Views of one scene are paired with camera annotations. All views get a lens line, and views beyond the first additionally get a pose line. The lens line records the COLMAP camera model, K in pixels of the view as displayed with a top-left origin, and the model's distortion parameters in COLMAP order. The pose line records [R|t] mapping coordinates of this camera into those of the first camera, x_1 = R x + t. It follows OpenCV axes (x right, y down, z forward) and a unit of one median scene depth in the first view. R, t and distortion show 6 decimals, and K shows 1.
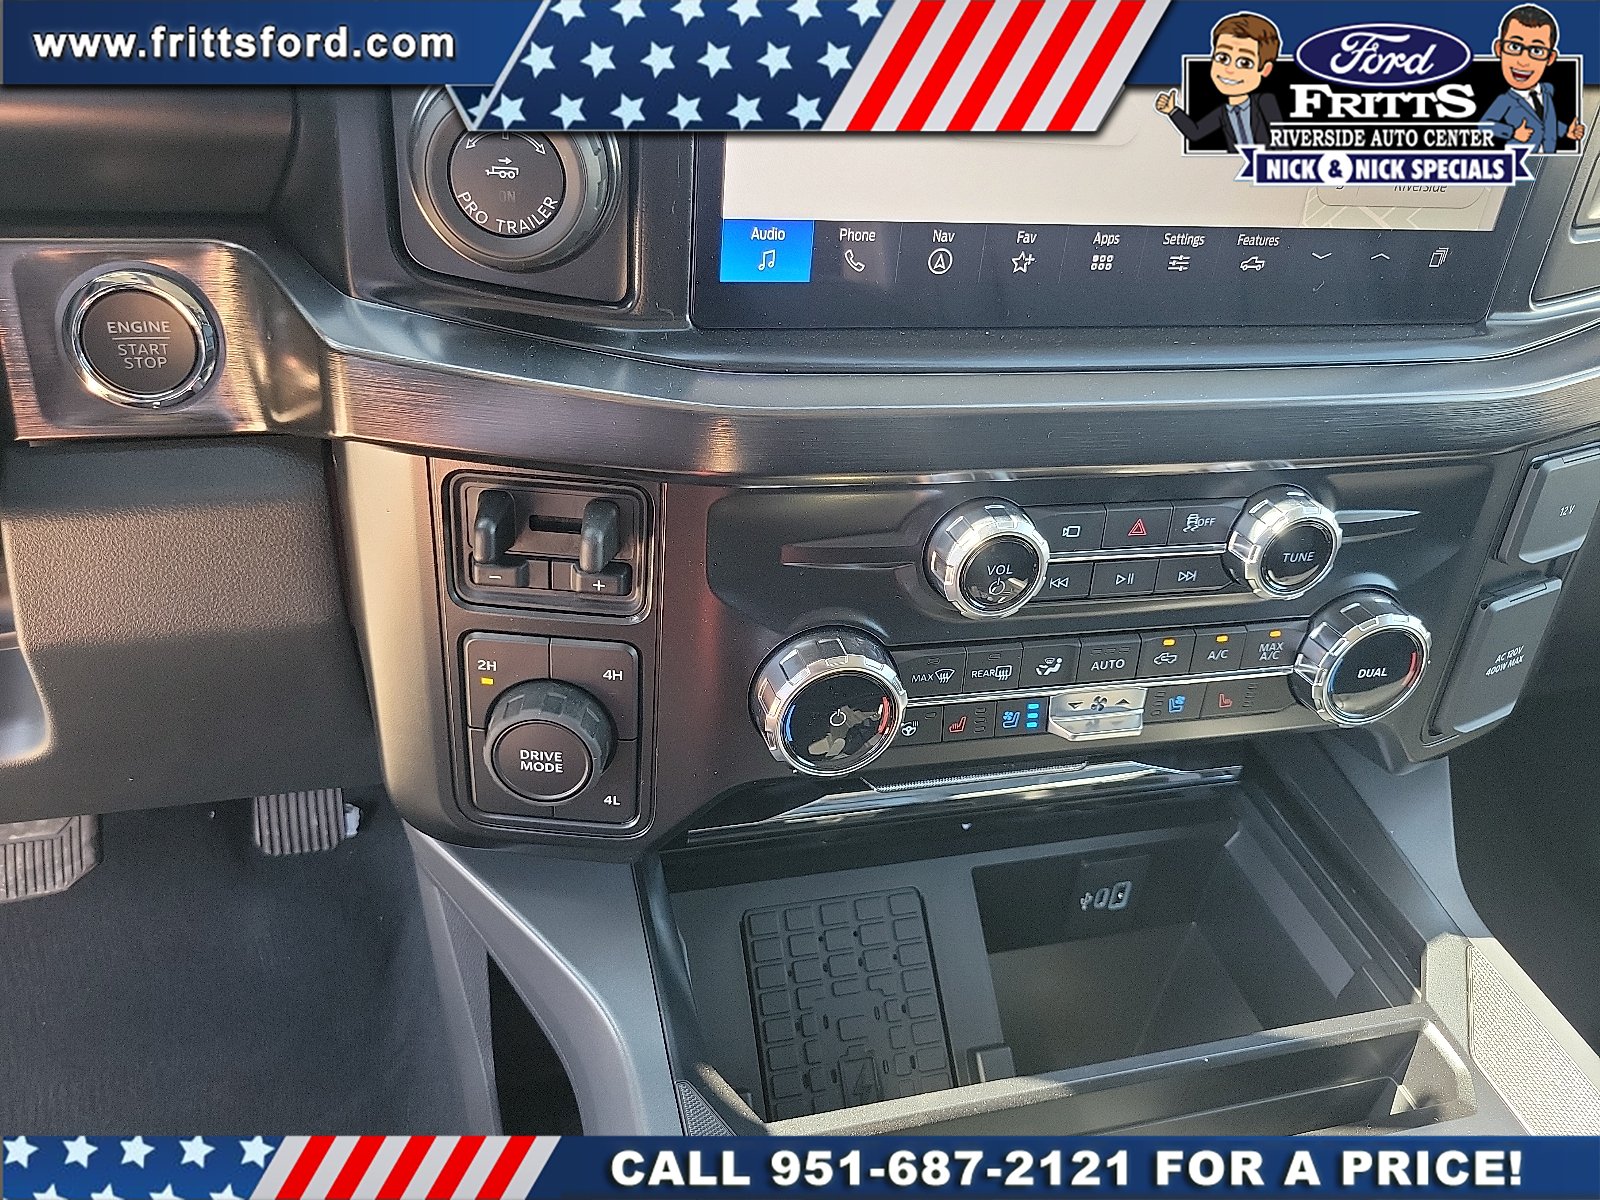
lens RADIAL K [[1229.7, 0, 773.8], [0, 1229.7, 615.1], [0, 0, 1]] dist [-0.001867, 0.001187]
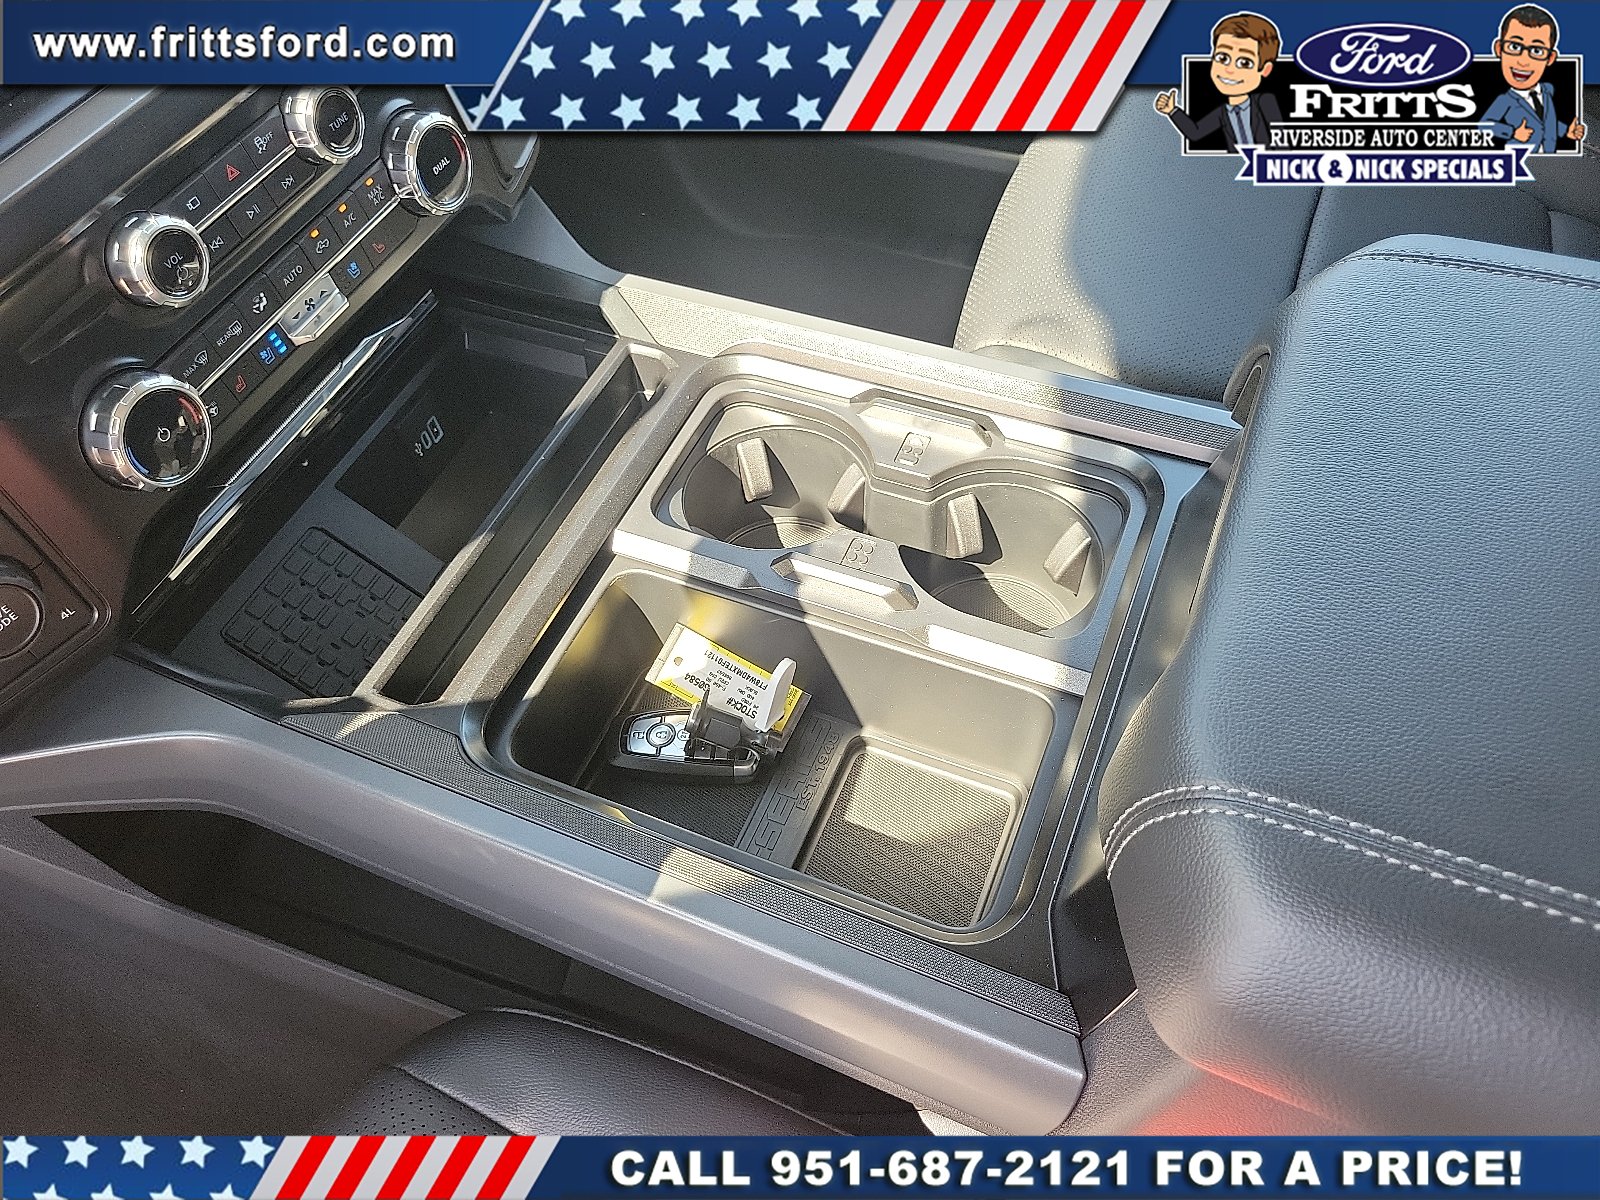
lens RADIAL K [[1205.7, 0, 747.1], [0, 1205.7, 599.5], [0, 0, 1]] dist [0.060172, -0.065993]
pose [[0.617131, -0.702986, 0.353497, -0.138254], [0.578338, 0.709862, 0.402020, 0.046347], [-0.533549, -0.043658, 0.844642, -0.392163]]
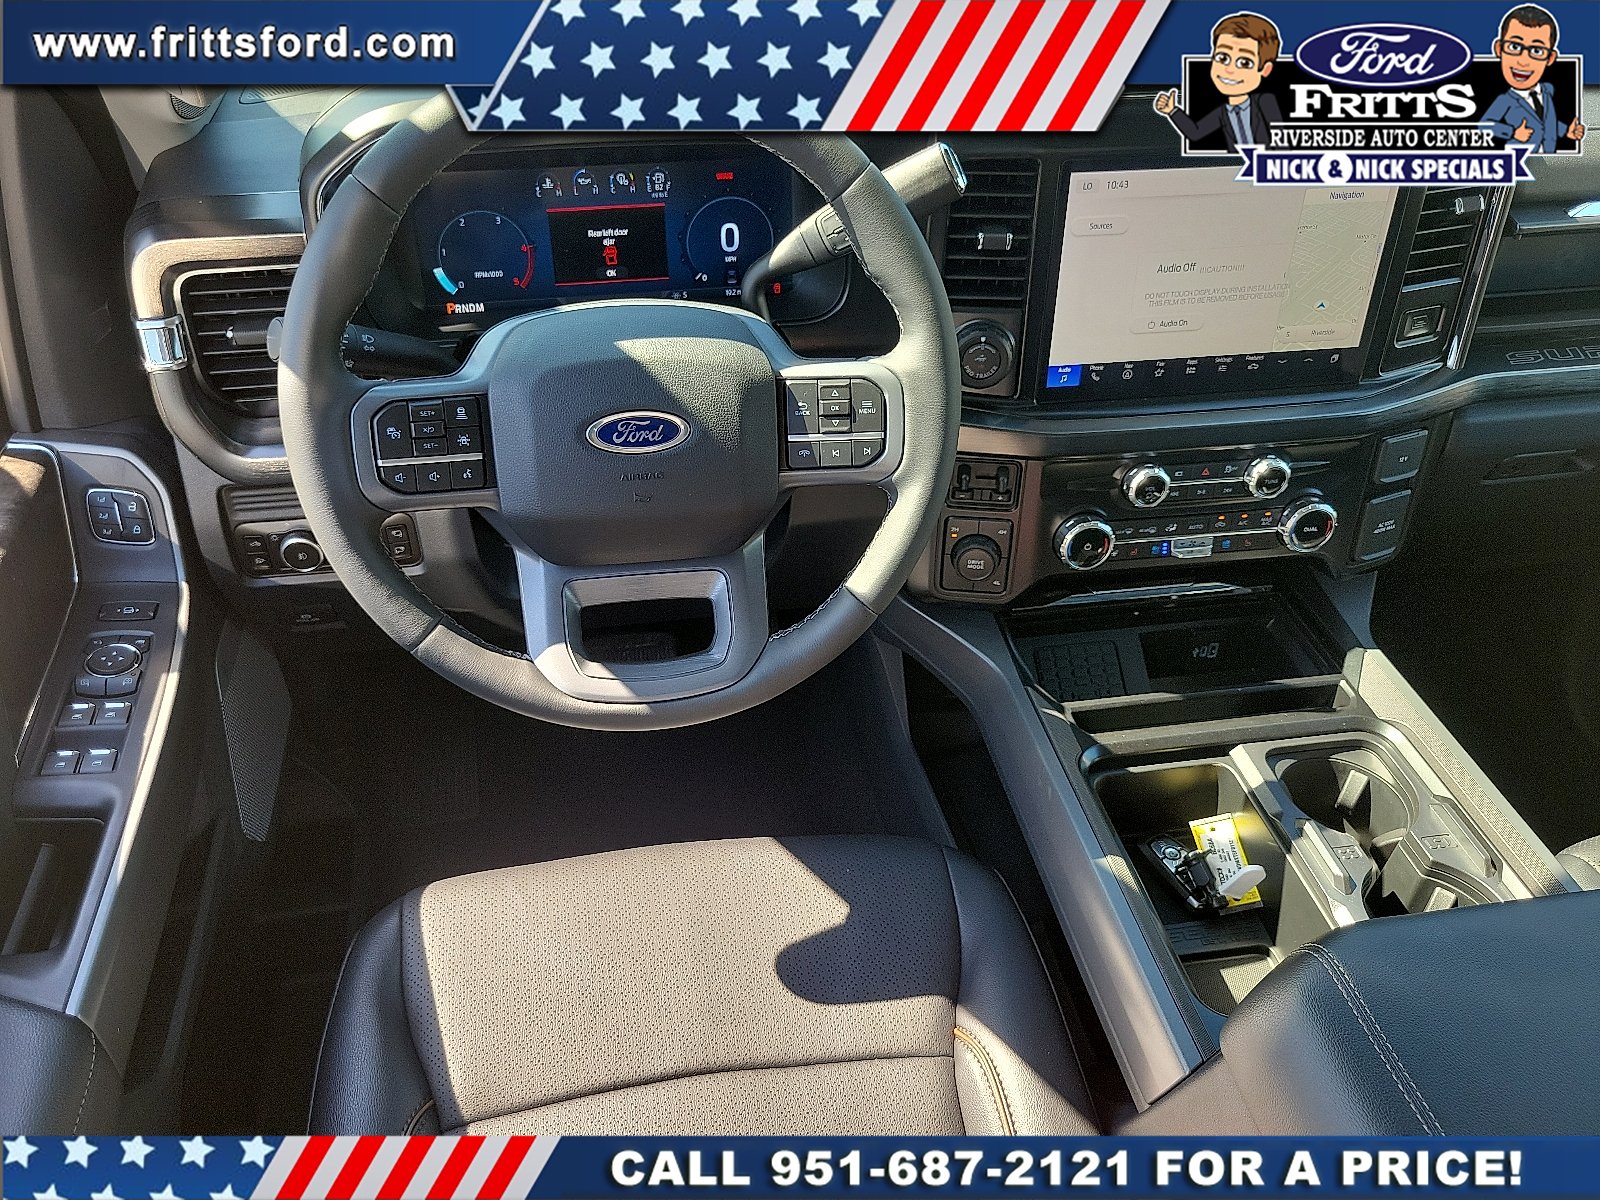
lens RADIAL K [[1197.4, 0, 781.2], [0, 1197.4, 616.3], [0, 0, 1]] dist [0.008196, -0.000838]
pose [[0.992279, -0.011680, -0.123475, -0.280689], [0.016156, 0.999246, 0.035305, 0.128154], [0.122969, -0.037028, 0.991720, -1.609153]]
